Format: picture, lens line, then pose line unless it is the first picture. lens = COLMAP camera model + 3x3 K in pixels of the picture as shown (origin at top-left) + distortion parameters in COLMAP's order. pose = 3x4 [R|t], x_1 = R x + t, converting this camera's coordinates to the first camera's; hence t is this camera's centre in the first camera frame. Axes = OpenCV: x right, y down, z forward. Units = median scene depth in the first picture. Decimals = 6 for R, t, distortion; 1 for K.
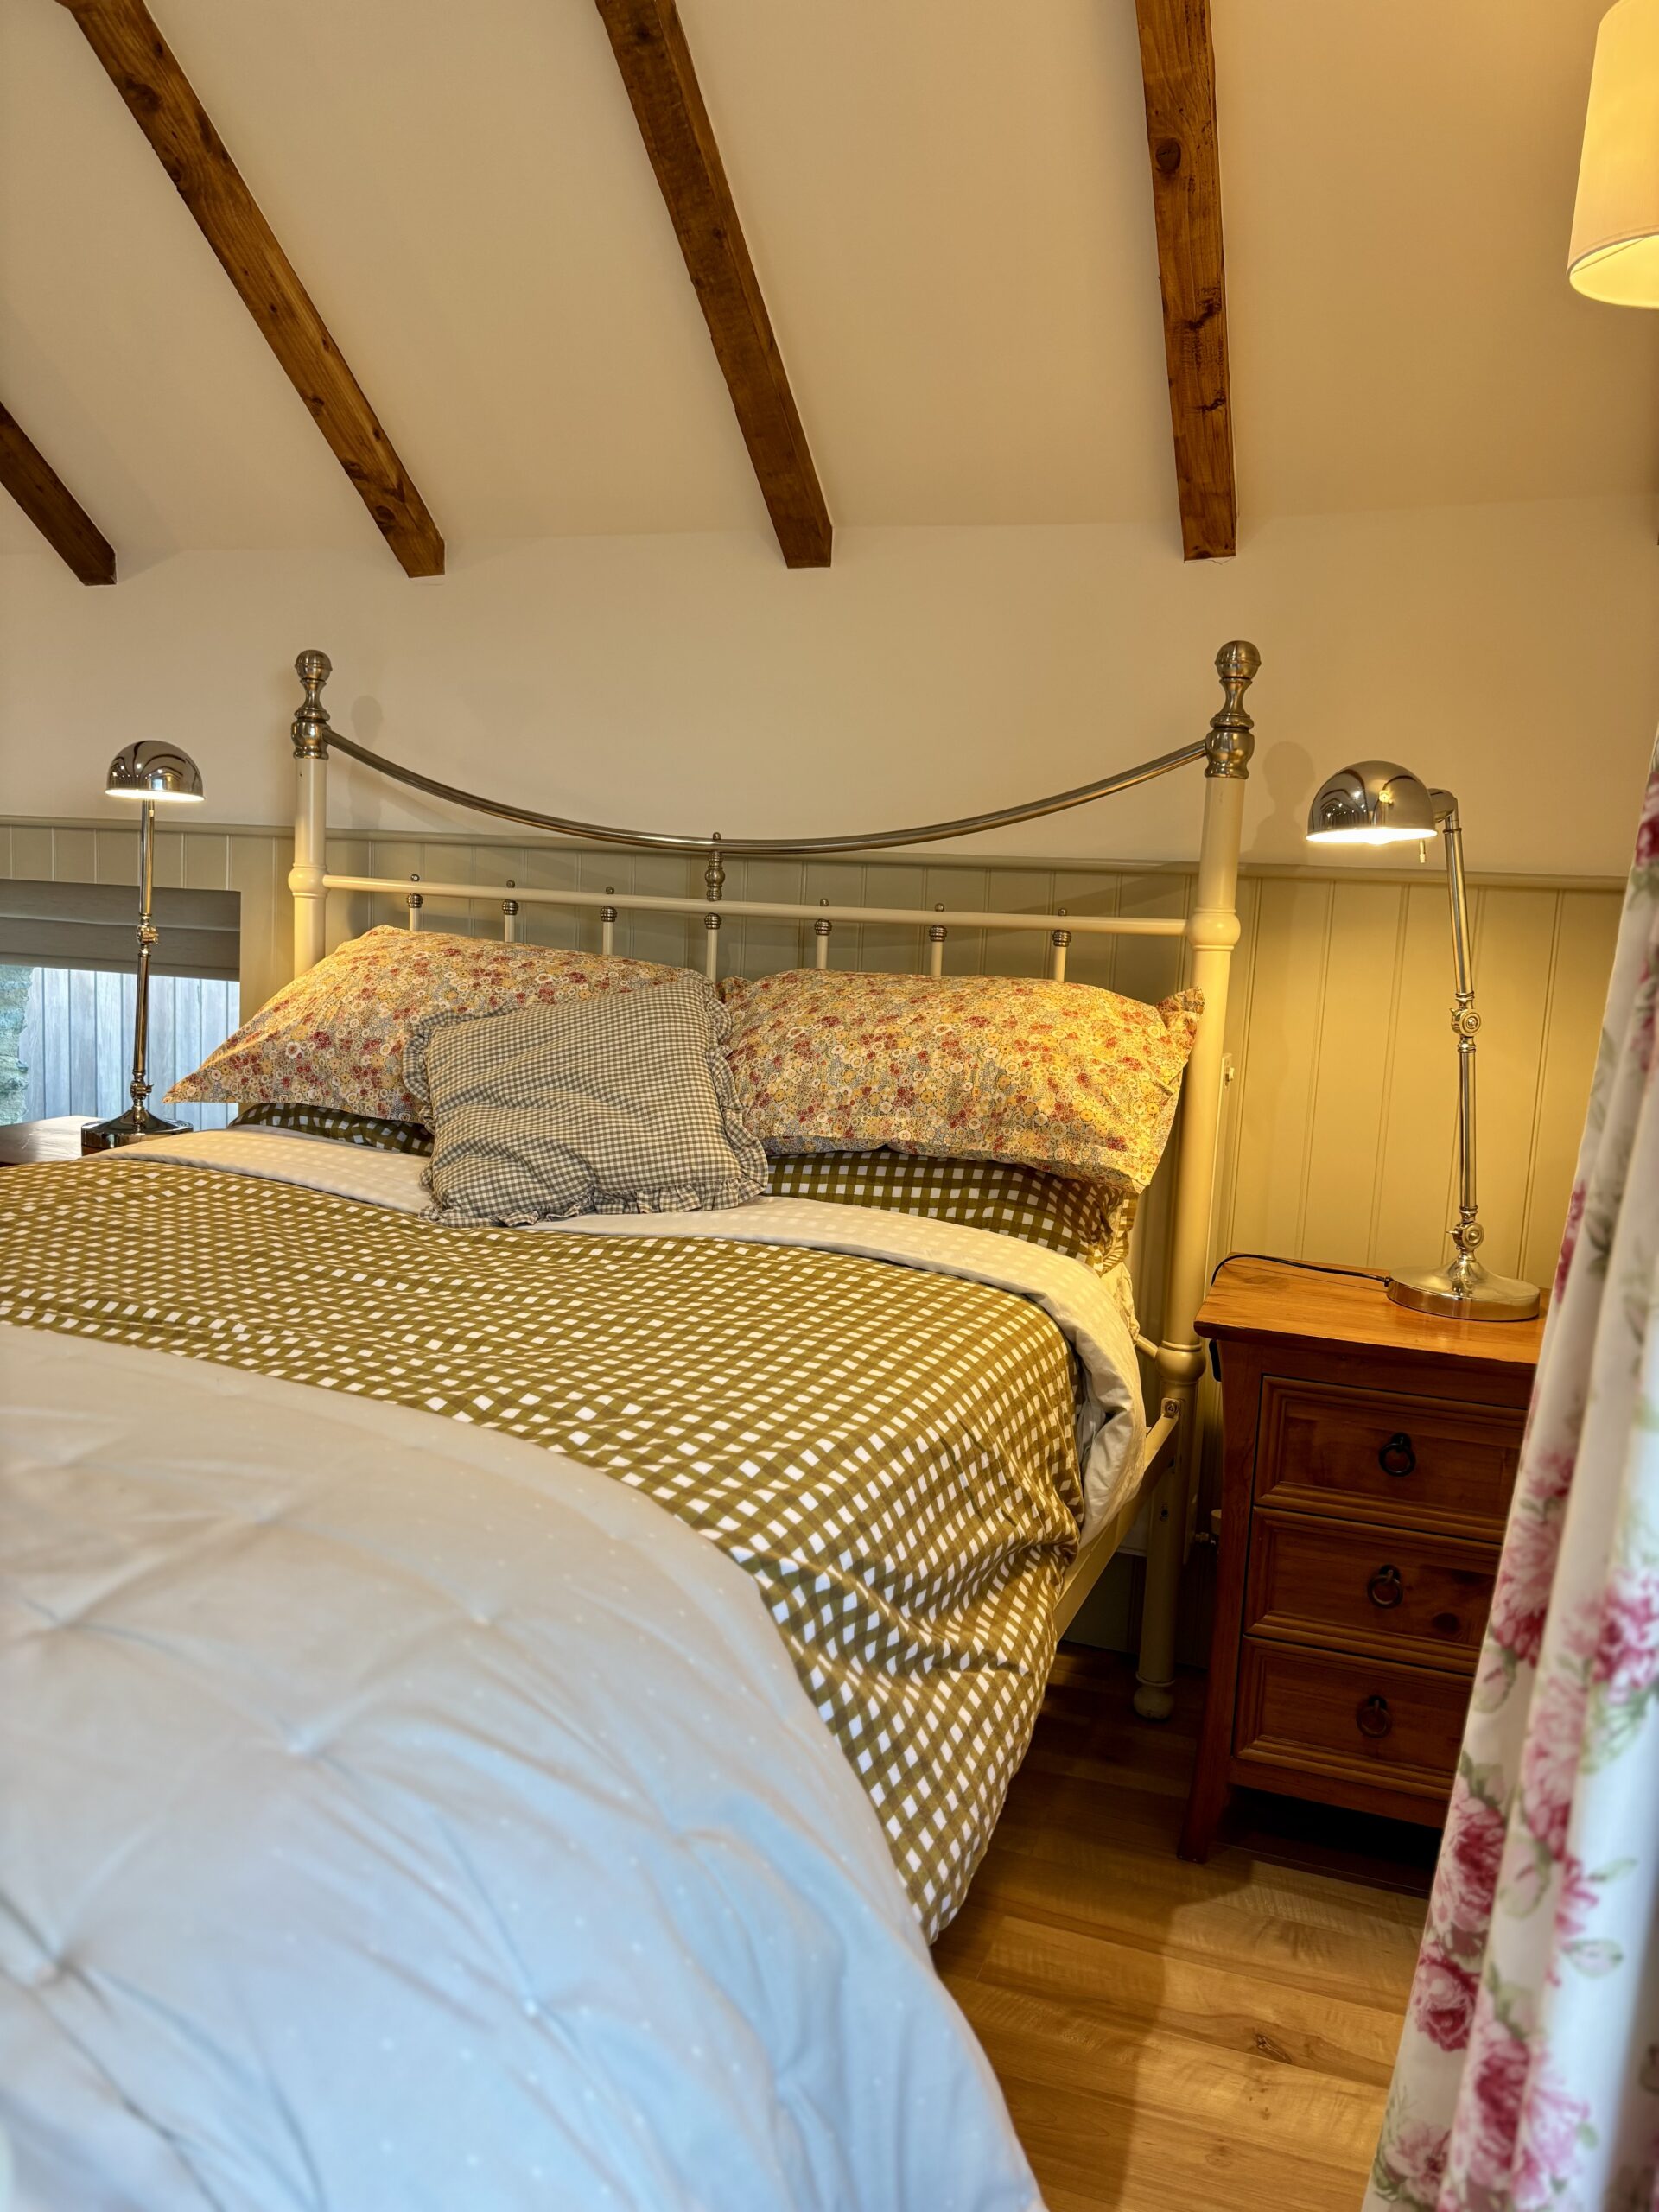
lens RADIAL K [[1705.0, 0, 784.9], [0, 1705.0, 1137.8], [0, 0, 1]] dist [0.064832, -0.081838]
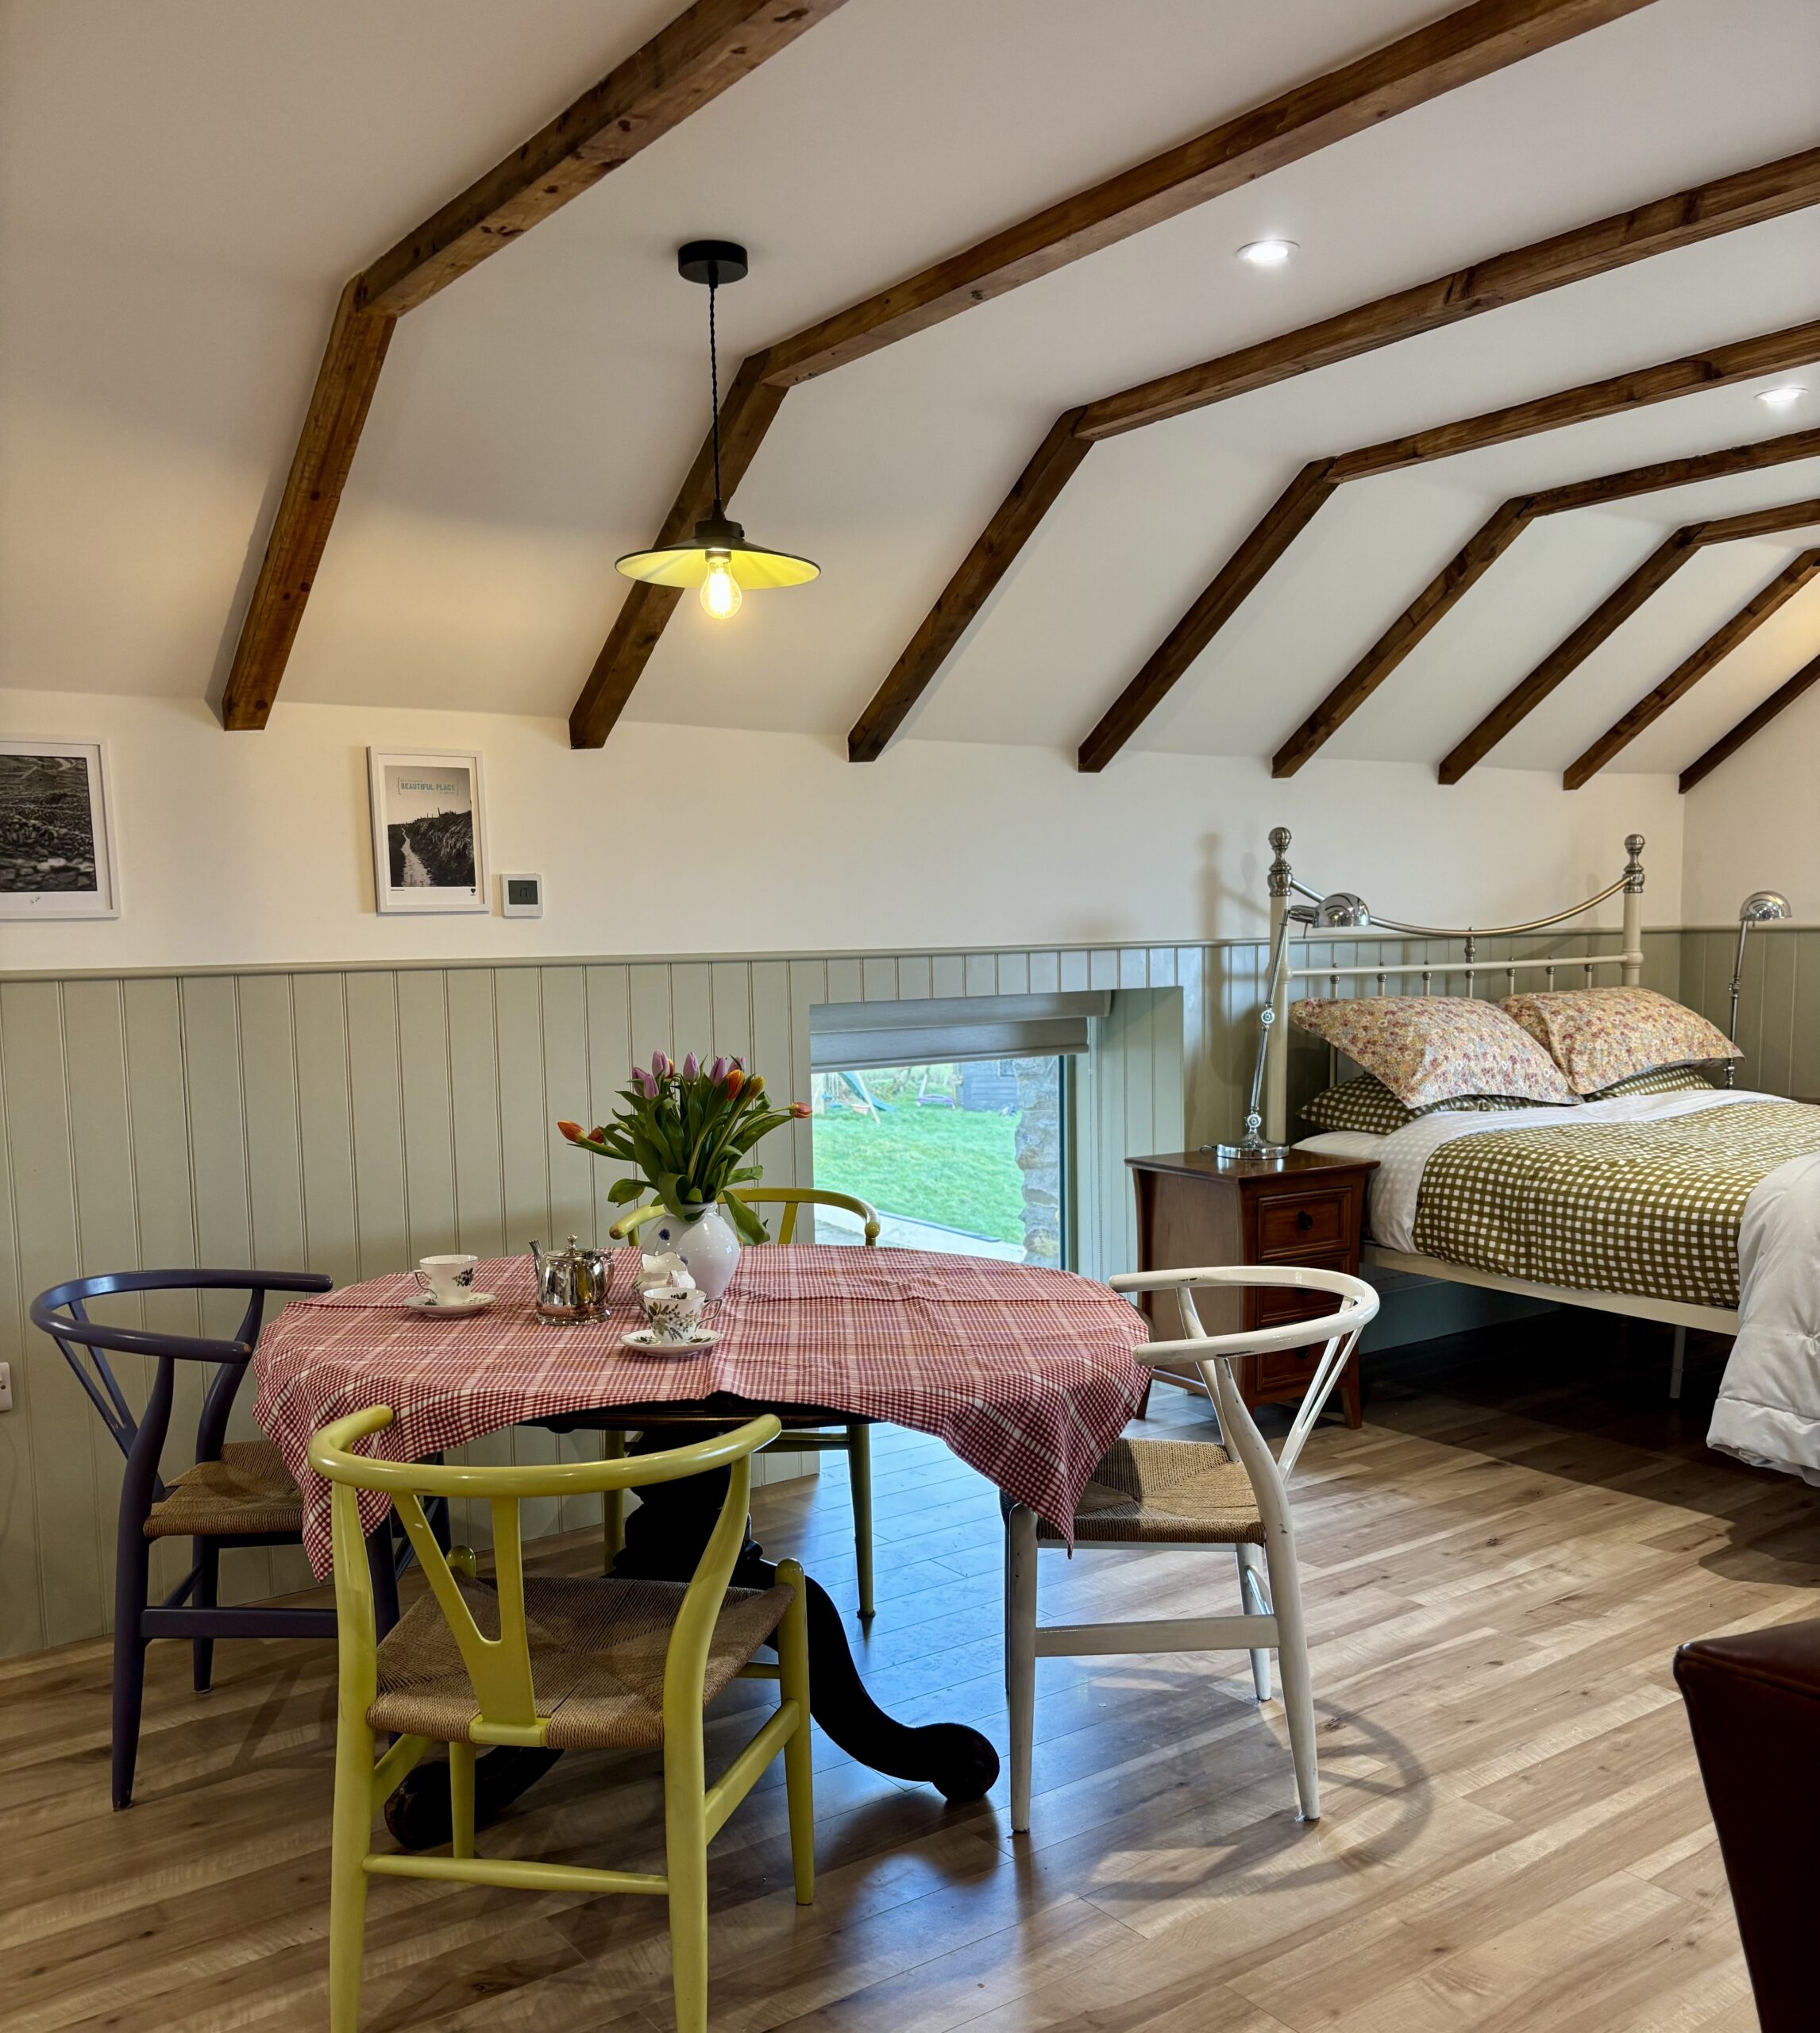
lens RADIAL K [[1885.8, 0, 894.2], [0, 1885.8, 1131.3], [0, 0, 1]] dist [0.029441, 0.000000]
pose [[0.547252, -0.144127, 0.824465, -2.376830], [0.162731, 0.984586, 0.064103, -0.217488], [-0.820995, 0.099085, 0.562271, 0.414466]]
